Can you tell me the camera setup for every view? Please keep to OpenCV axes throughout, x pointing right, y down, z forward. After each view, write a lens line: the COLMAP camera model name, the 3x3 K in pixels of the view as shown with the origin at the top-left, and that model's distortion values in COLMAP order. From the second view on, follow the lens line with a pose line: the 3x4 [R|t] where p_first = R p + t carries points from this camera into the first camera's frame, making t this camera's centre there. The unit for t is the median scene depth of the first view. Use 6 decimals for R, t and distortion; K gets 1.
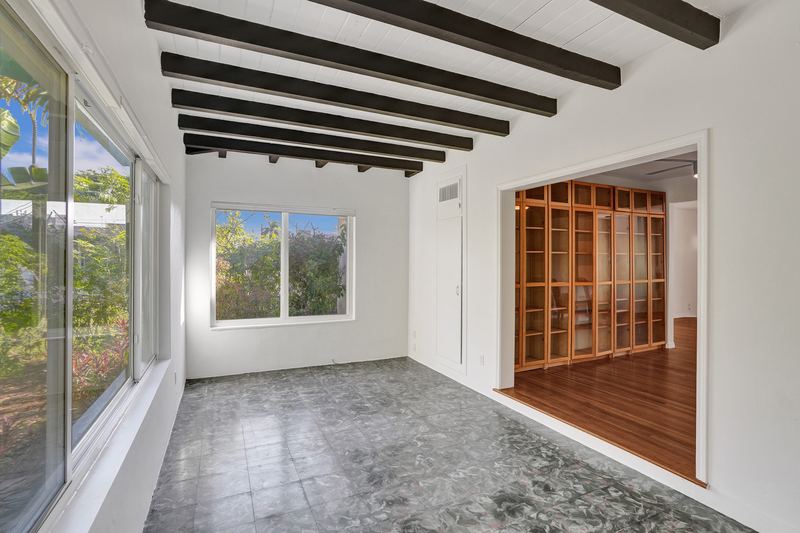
lens RADIAL K [[384.3, 0, 404.2], [0, 384.3, 265.7], [0, 0, 1]] dist [-0.059224, 0.030423]
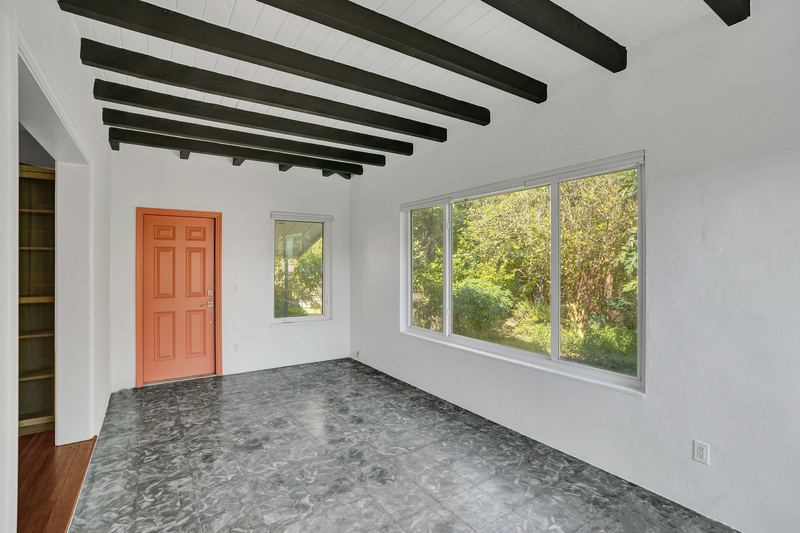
lens RADIAL K [[384.3, 0, 404.2], [0, 384.3, 265.7], [0, 0, 1]] dist [-0.059224, 0.030423]
pose [[-0.988974, -0.001440, -0.148084, -0.047590], [-0.003482, 0.999902, 0.013528, -0.019216], [0.148050, 0.013895, -0.988882, 2.032065]]
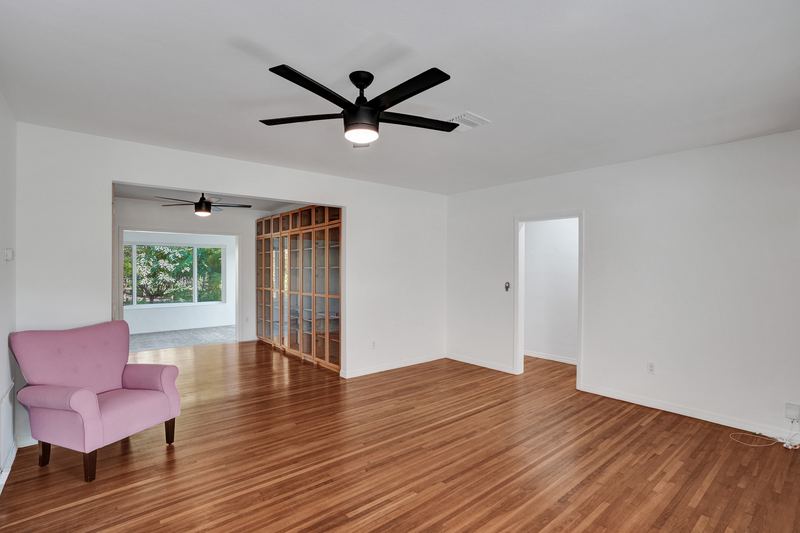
lens RADIAL K [[384.3, 0, 404.2], [0, 384.3, 265.7], [0, 0, 1]] dist [-0.059224, 0.030423]
pose [[0.257204, -0.003598, -0.966351, 3.445430], [-0.005007, 0.999975, -0.005056, -0.064240], [0.966344, 0.006139, 0.257179, 1.968939]]
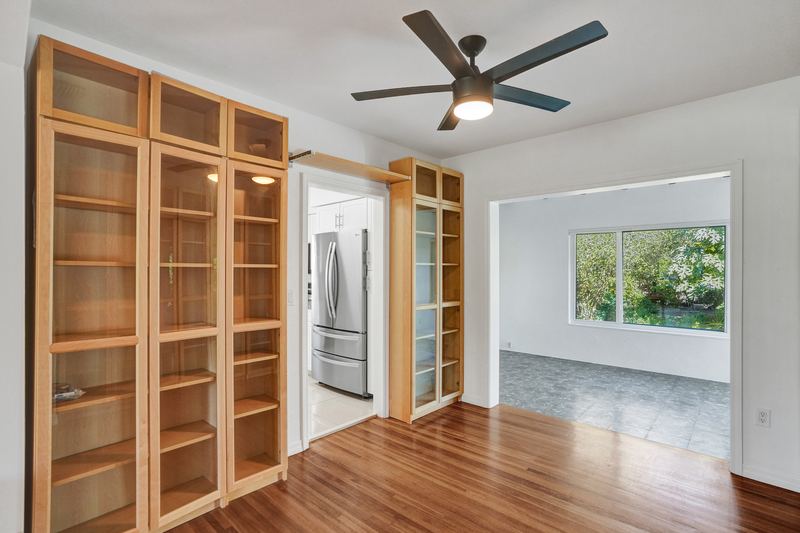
lens RADIAL K [[384.3, 0, 404.2], [0, 384.3, 265.7], [0, 0, 1]] dist [-0.059224, 0.030423]
pose [[-0.926519, -0.004141, -0.376225, 1.569800], [-0.003108, 0.999990, -0.003354, -0.039692], [0.376235, -0.001939, -0.926522, 2.092881]]
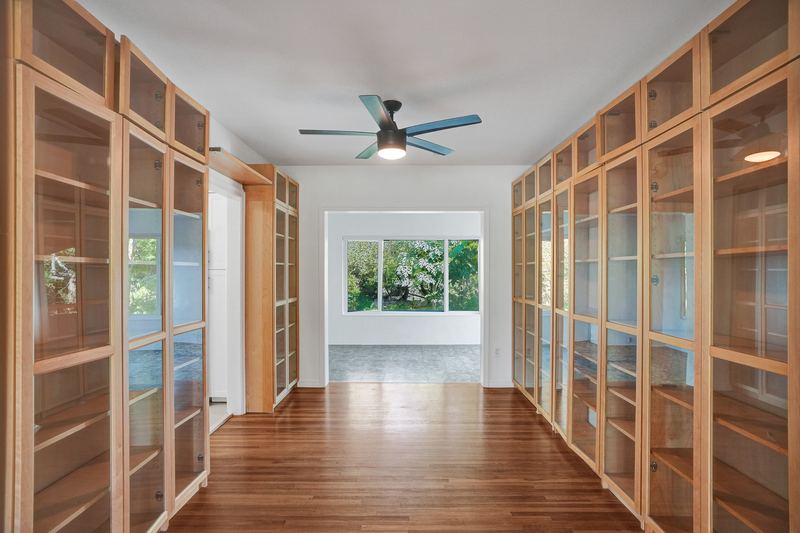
lens RADIAL K [[384.3, 0, 404.2], [0, 384.3, 265.7], [0, 0, 1]] dist [-0.059224, 0.030423]
pose [[-0.431192, -0.010338, -0.902201, 2.121263], [-0.006953, 0.999943, -0.008135, -0.034225], [0.902233, 0.002765, -0.431239, 1.922837]]
